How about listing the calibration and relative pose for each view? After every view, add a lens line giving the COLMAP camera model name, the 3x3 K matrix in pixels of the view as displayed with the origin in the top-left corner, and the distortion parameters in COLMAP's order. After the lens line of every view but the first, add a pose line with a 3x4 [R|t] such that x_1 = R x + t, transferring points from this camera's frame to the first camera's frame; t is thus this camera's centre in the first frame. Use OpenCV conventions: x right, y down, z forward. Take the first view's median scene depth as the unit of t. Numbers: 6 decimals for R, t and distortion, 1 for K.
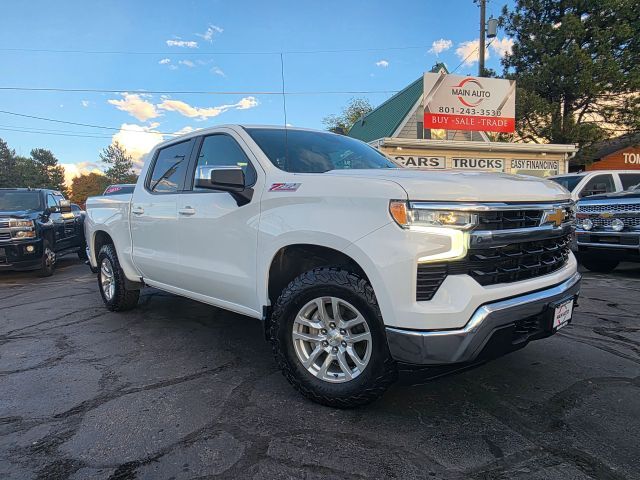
lens RADIAL K [[466.3, 0, 316.7], [0, 466.3, 261.4], [0, 0, 1]] dist [0.013592, 0.006240]
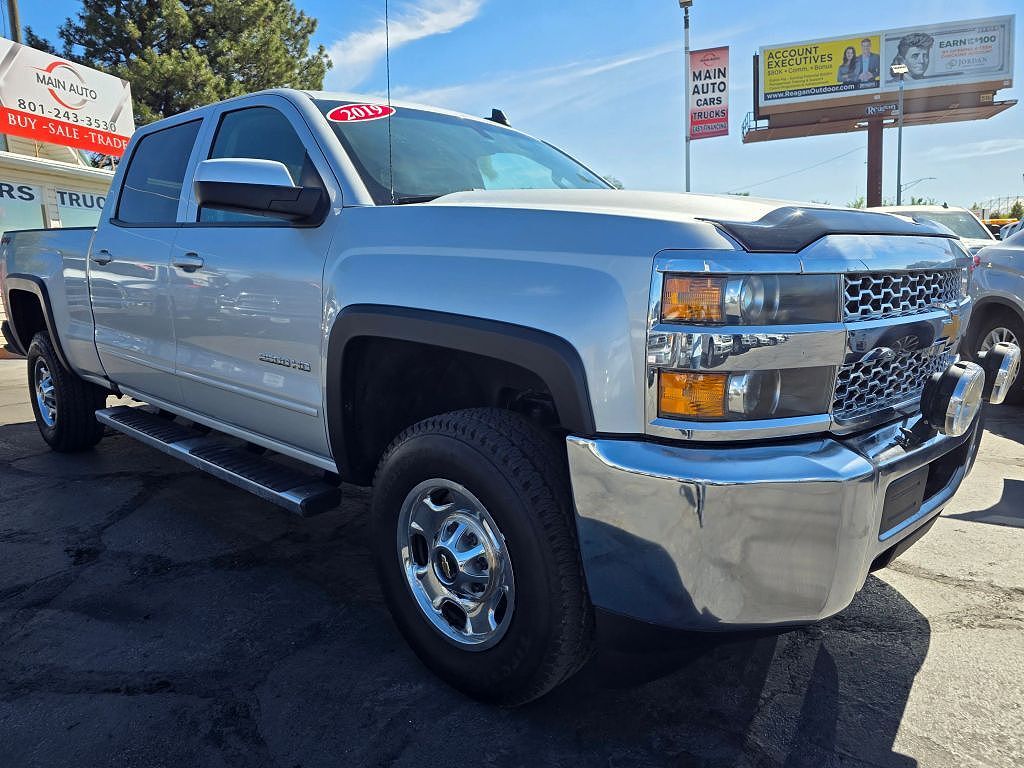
lens RADIAL K [[737.2, 0, 522.3], [0, 737.2, 383.4], [0, 0, 1]] dist [0.067542, -0.040106]
pose [[0.526836, -0.108397, 0.843026, -0.248452], [0.078507, 0.993801, 0.078722, 0.003528], [-0.846333, 0.024710, 0.532080, -0.044897]]
